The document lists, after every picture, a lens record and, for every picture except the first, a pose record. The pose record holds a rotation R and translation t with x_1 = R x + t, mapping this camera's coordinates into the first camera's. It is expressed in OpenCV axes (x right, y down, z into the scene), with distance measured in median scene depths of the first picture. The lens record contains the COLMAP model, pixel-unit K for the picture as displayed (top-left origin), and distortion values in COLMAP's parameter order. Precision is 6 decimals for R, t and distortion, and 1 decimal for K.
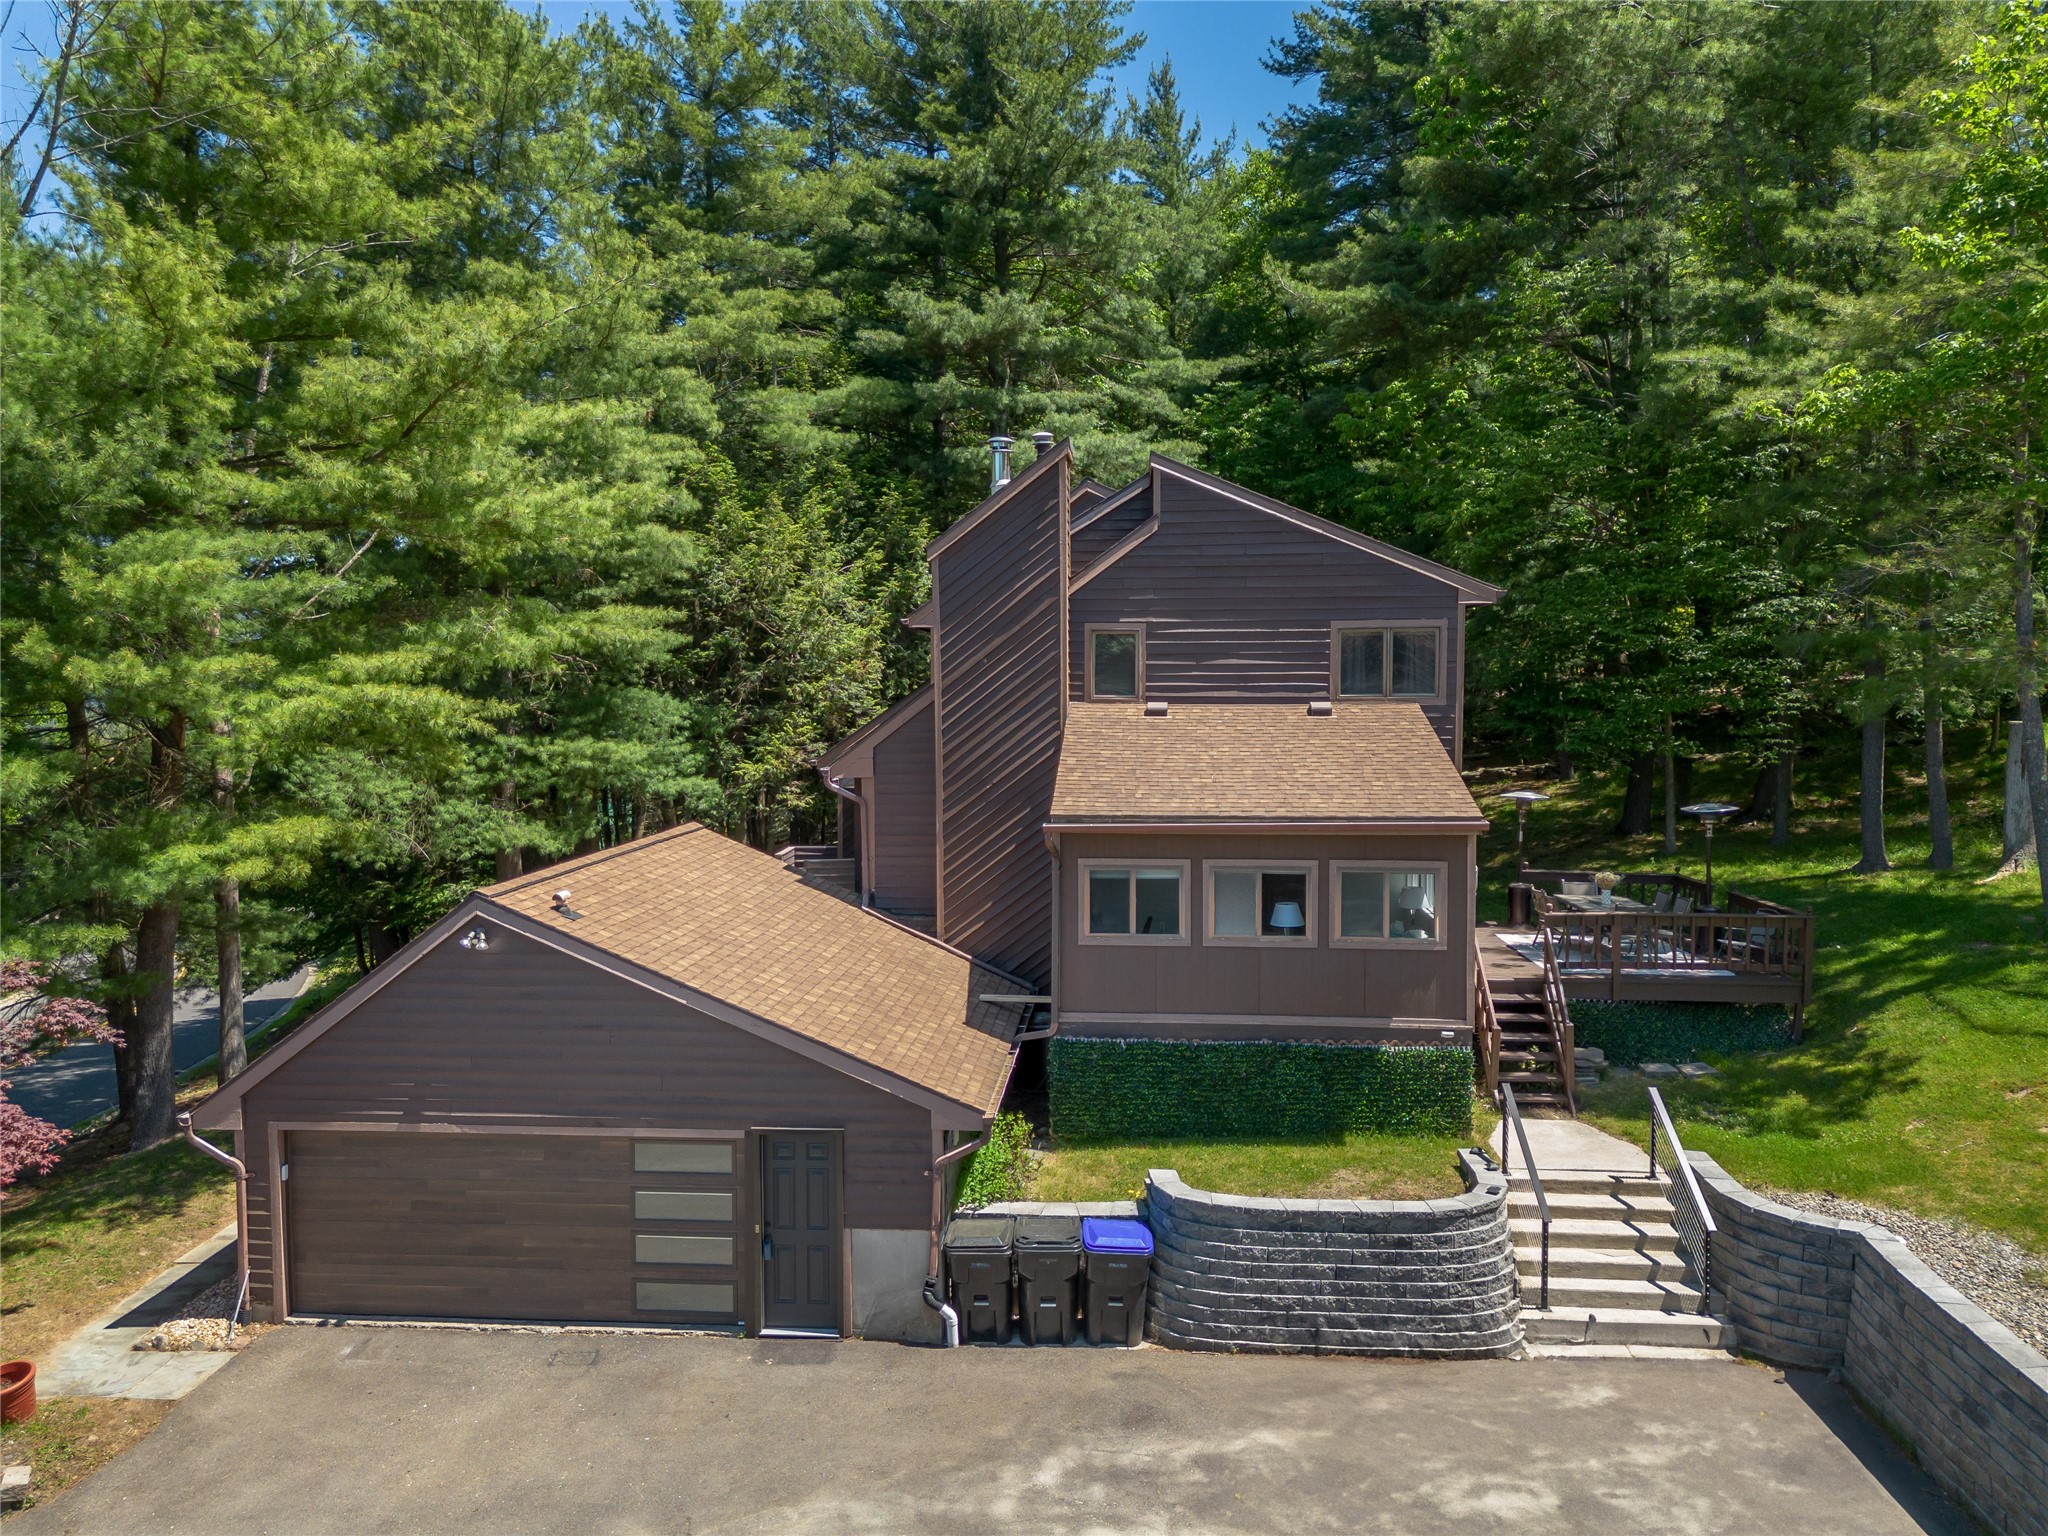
lens RADIAL K [[1449.5, 0, 1024.0], [0, 1449.5, 768.0], [0, 0, 1]] dist [0.046472, -0.028918]
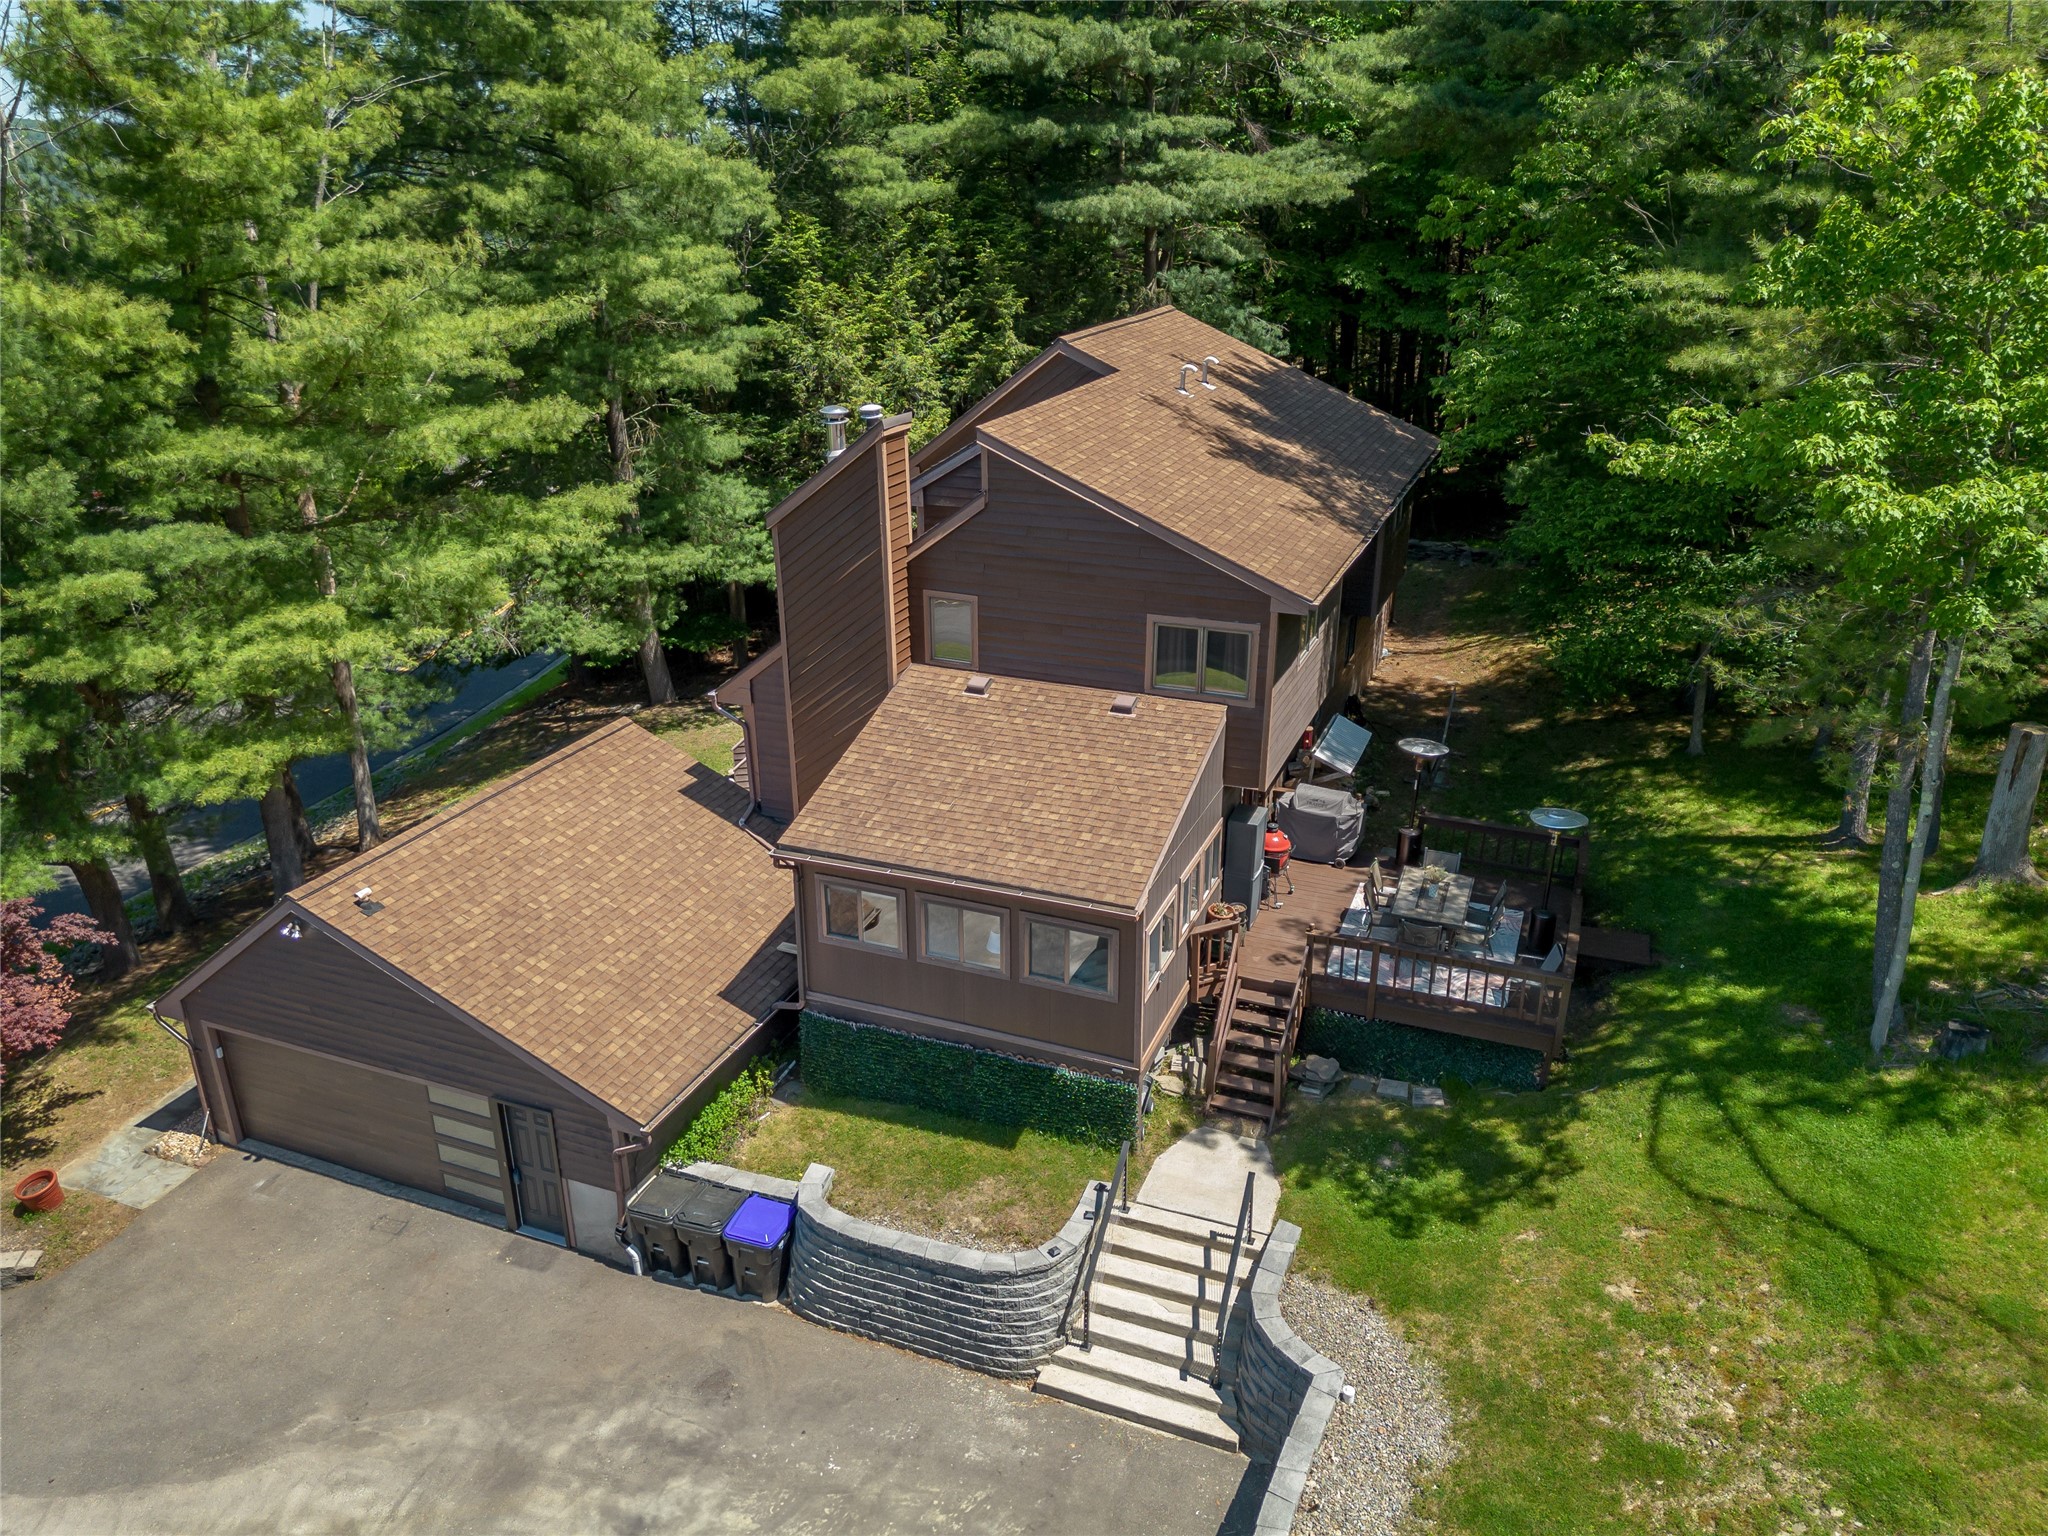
lens RADIAL K [[1443.8, 0, 1024.0], [0, 1443.8, 768.0], [0, 0, 1]] dist [0.058306, -0.058364]
pose [[0.955772, 0.112647, -0.271682, 0.551800], [-0.017876, 0.944286, 0.328640, -0.435089], [0.293566, -0.309248, 0.904536, 0.072650]]
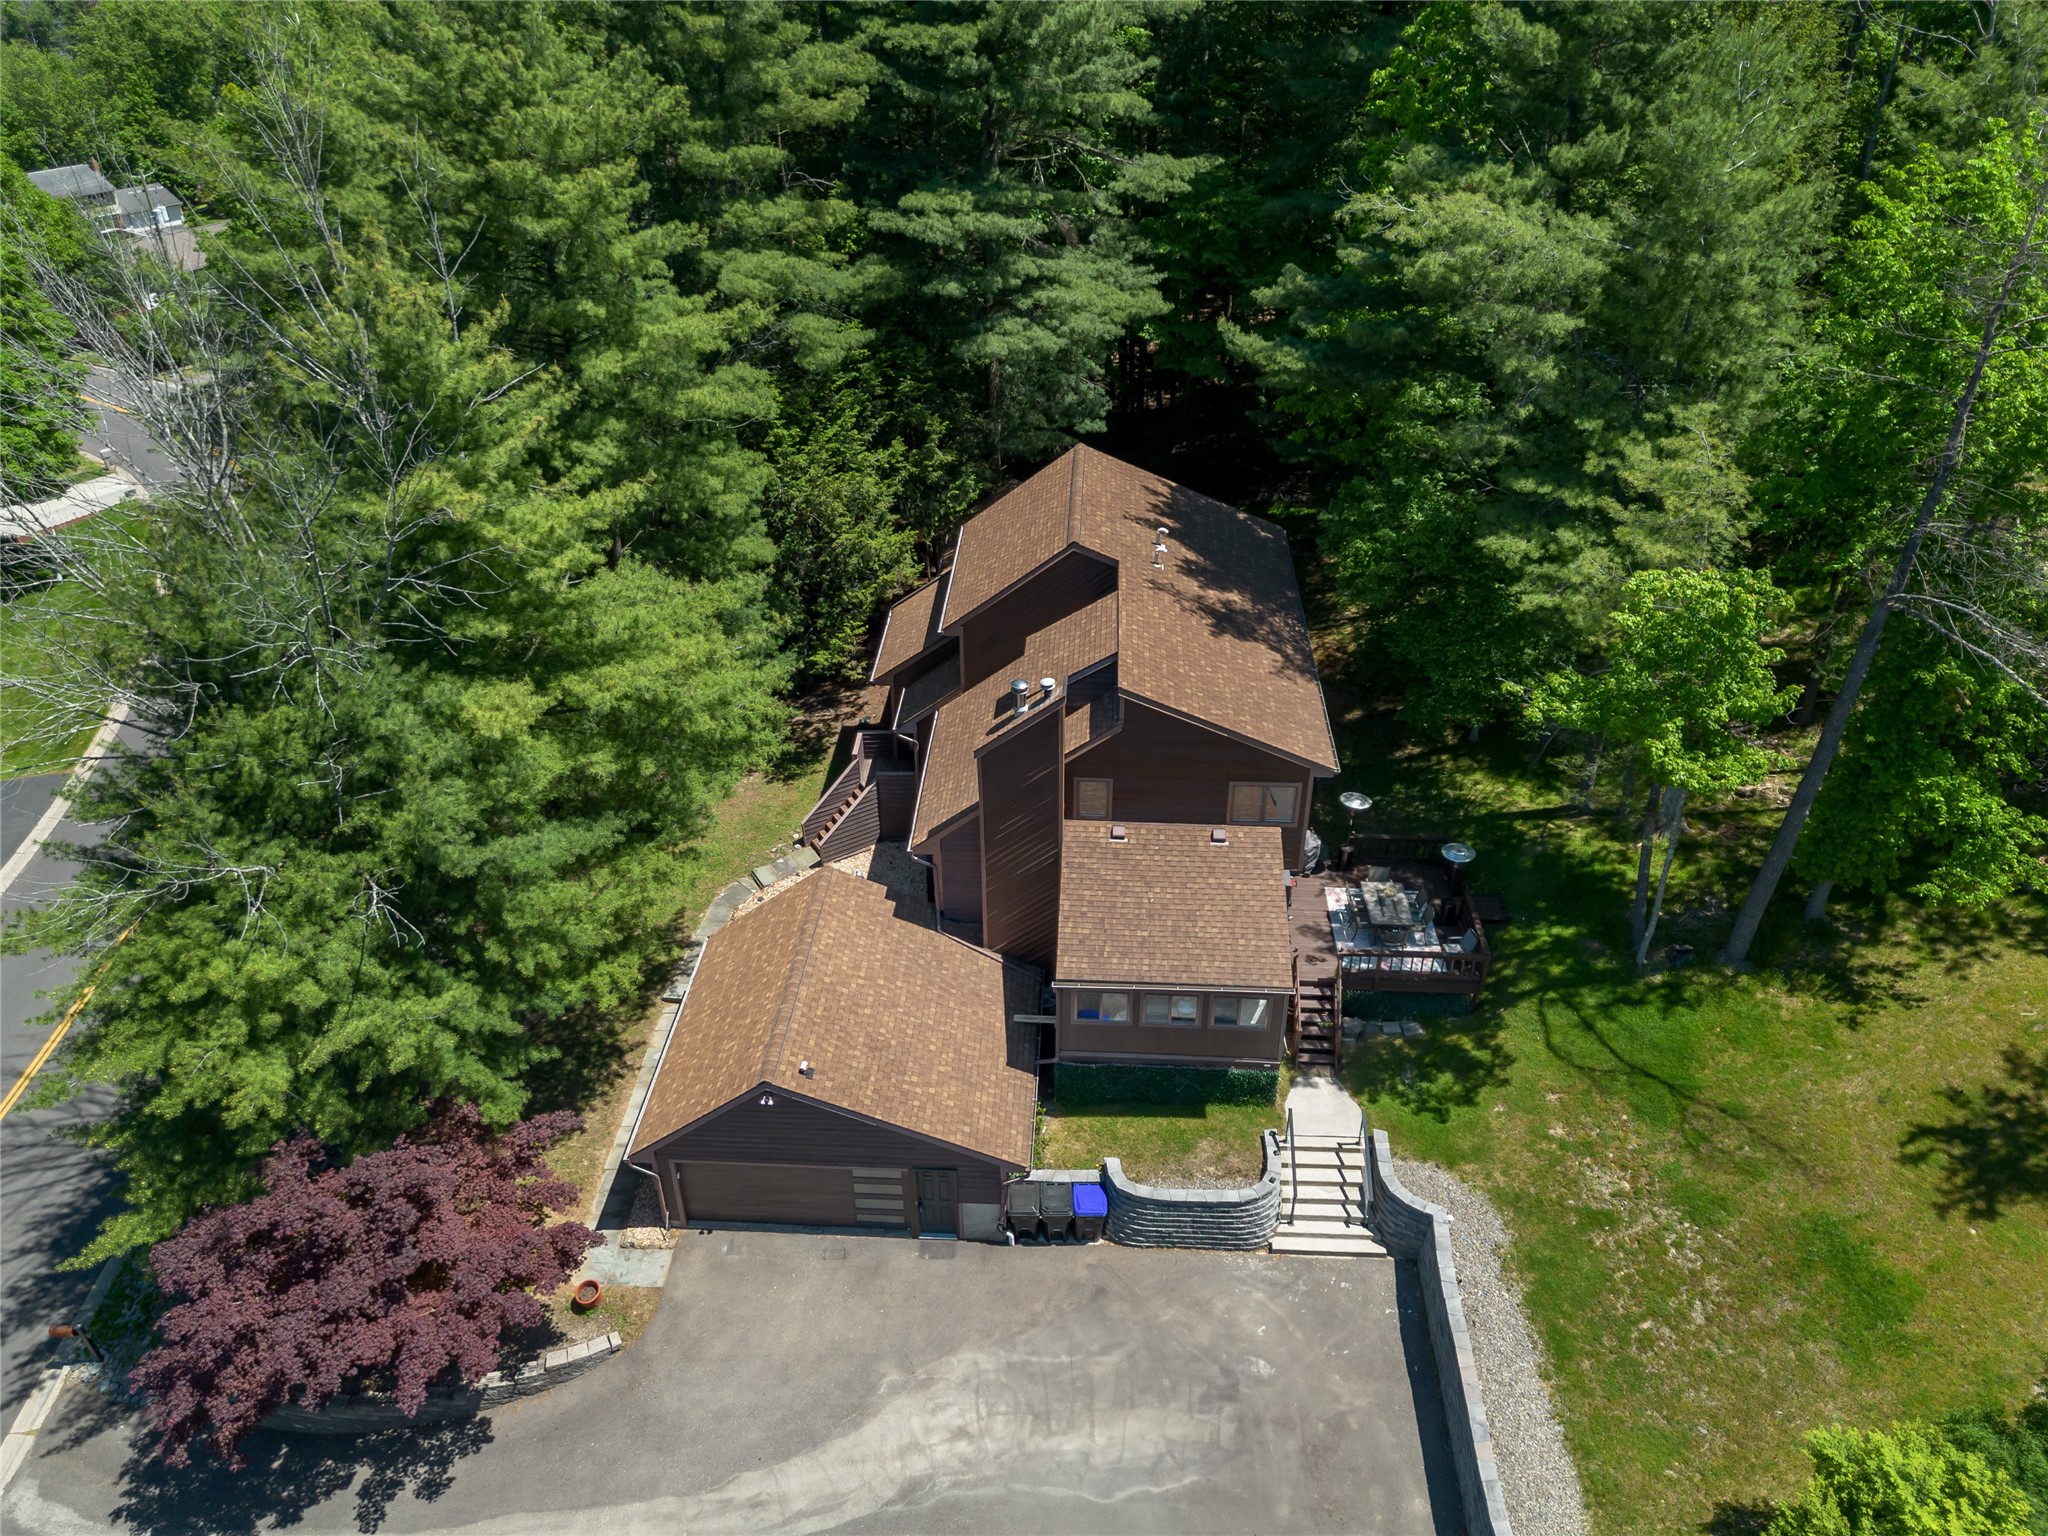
lens RADIAL K [[1449.5, 0, 1024.0], [0, 1449.5, 768.0], [0, 0, 1]] dist [0.046472, -0.028918]
pose [[0.999670, -0.017761, 0.018540, -0.055433], [0.006243, 0.868606, 0.495464, -1.204548], [-0.024904, -0.495185, 0.868430, -0.476914]]
